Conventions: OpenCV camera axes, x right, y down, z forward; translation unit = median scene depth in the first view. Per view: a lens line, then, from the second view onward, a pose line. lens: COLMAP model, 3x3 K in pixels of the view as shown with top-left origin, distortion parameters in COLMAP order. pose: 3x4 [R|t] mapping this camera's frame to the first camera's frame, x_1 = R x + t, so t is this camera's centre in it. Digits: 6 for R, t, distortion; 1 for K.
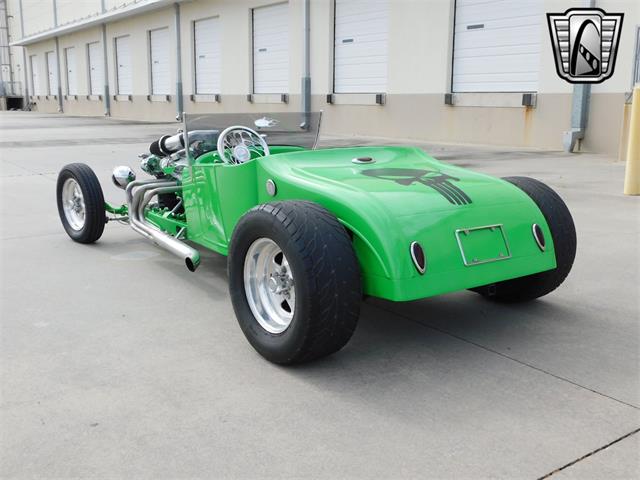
lens RADIAL K [[666.3, 0, 322.6], [0, 666.3, 223.0], [0, 0, 1]] dist [-0.000744, 0.007775]
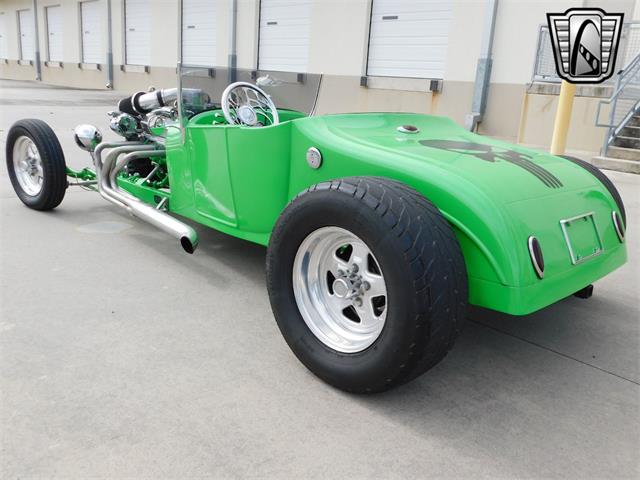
lens RADIAL K [[554.8, 0, 322.7], [0, 554.8, 230.3], [0, 0, 1]] dist [-0.006710, 0.001644]
pose [[0.986313, 0.016831, 0.164023, -0.107891], [-0.029749, 0.996616, 0.076625, -0.011220], [-0.162179, -0.080456, 0.983476, 0.210189]]
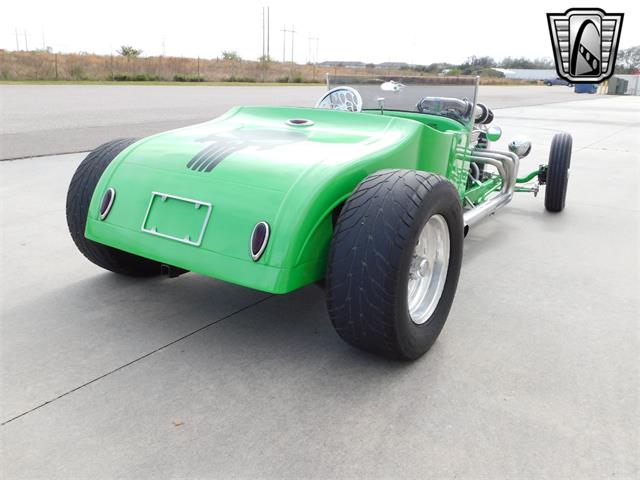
lens RADIAL K [[554.8, 0, 322.7], [0, 554.8, 230.3], [0, 0, 1]] dist [-0.006710, 0.001644]
pose [[0.361611, 0.255749, -0.896565, 0.531845], [-0.194934, 0.961126, 0.195543, -0.071784], [0.911723, 0.104061, 0.397408, 0.500654]]
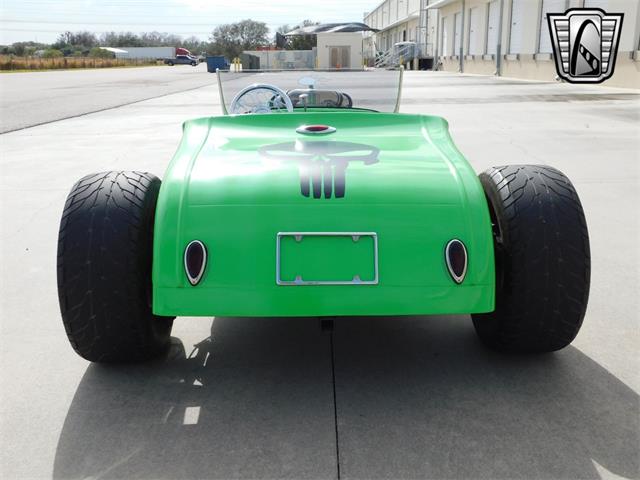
lens RADIAL K [[666.3, 0, 322.6], [0, 666.3, 223.0], [0, 0, 1]] dist [-0.000744, 0.007775]
pose [[0.825260, 0.123115, -0.551171, 0.345453], [-0.090991, 0.992185, 0.085384, -0.035619], [0.557375, -0.020312, 0.830012, 0.238074]]
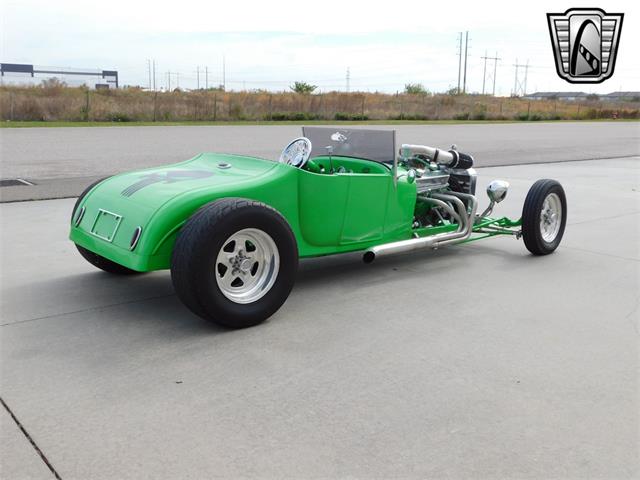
lens RADIAL K [[666.3, 0, 322.6], [0, 666.3, 223.0], [0, 0, 1]] dist [-0.000744, 0.007775]
pose [[0.066185, 0.167747, -0.983606, 0.880921], [-0.193162, 0.969274, 0.152305, -0.144131], [0.978932, 0.179915, 0.096554, 0.725400]]
